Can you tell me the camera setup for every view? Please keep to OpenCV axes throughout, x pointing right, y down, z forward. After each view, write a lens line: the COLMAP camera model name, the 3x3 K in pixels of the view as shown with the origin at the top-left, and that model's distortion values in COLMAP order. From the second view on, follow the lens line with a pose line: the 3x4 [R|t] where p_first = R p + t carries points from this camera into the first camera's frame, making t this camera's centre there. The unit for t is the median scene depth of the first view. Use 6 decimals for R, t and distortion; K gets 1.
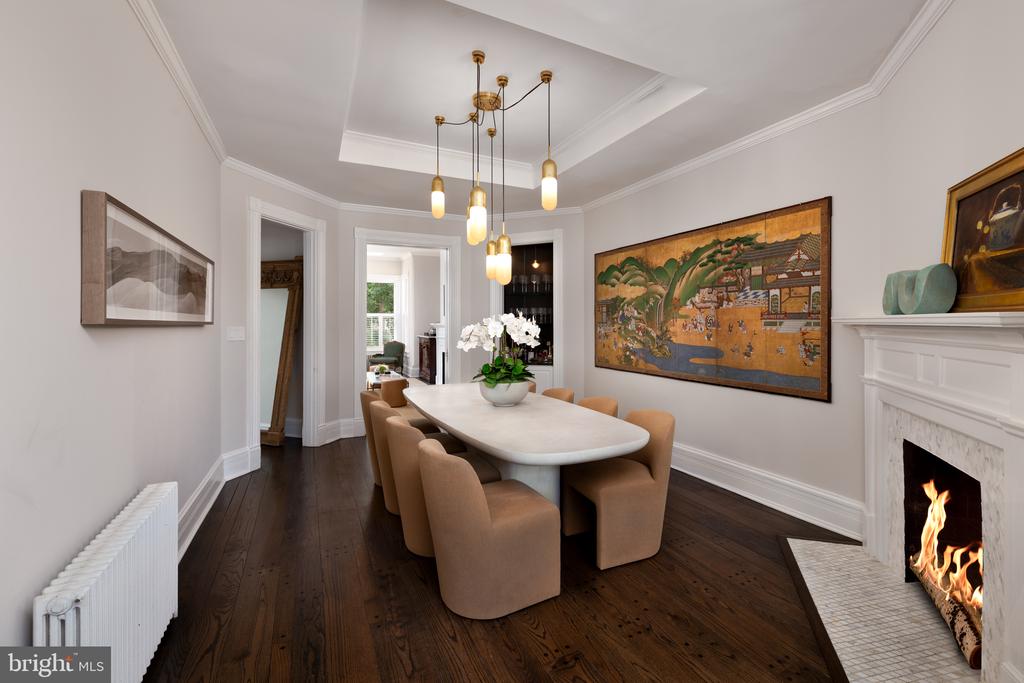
lens RADIAL K [[419.4, 0, 525.4], [0, 419.4, 323.5], [0, 0, 1]] dist [-0.003773, -0.000042]
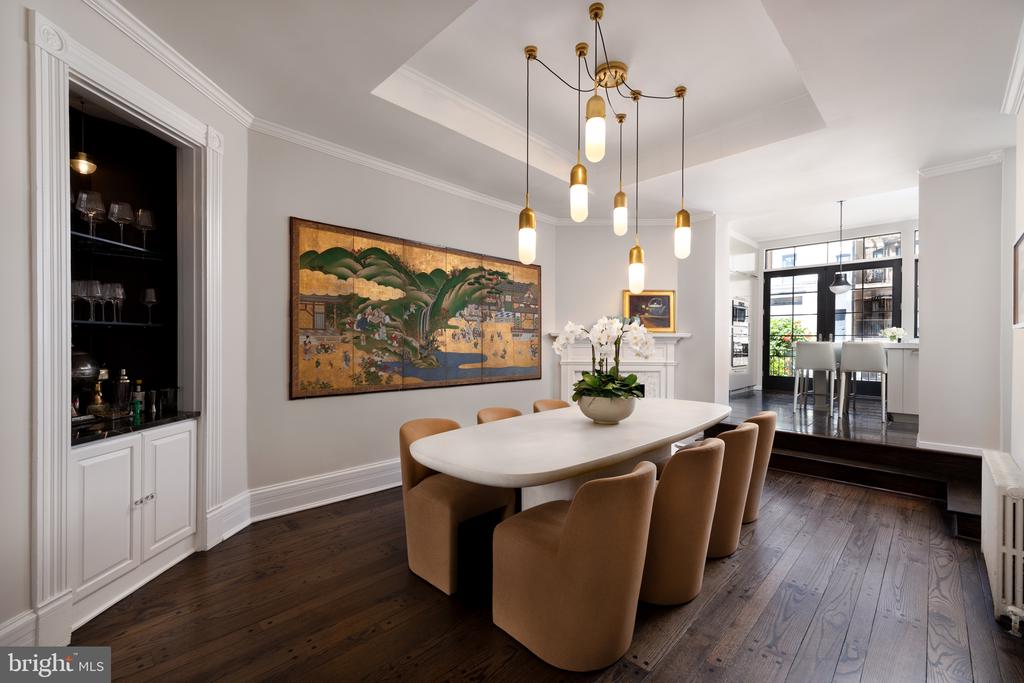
lens RADIAL K [[419.4, 0, 519.6], [0, 419.4, 346.0], [0, 0, 1]] dist [-0.003773, -0.000042]
pose [[-0.293523, -0.007065, 0.955926, -0.709655], [-0.006584, 0.999964, 0.005368, 0.025294], [-0.955929, -0.004718, -0.293558, 1.166037]]
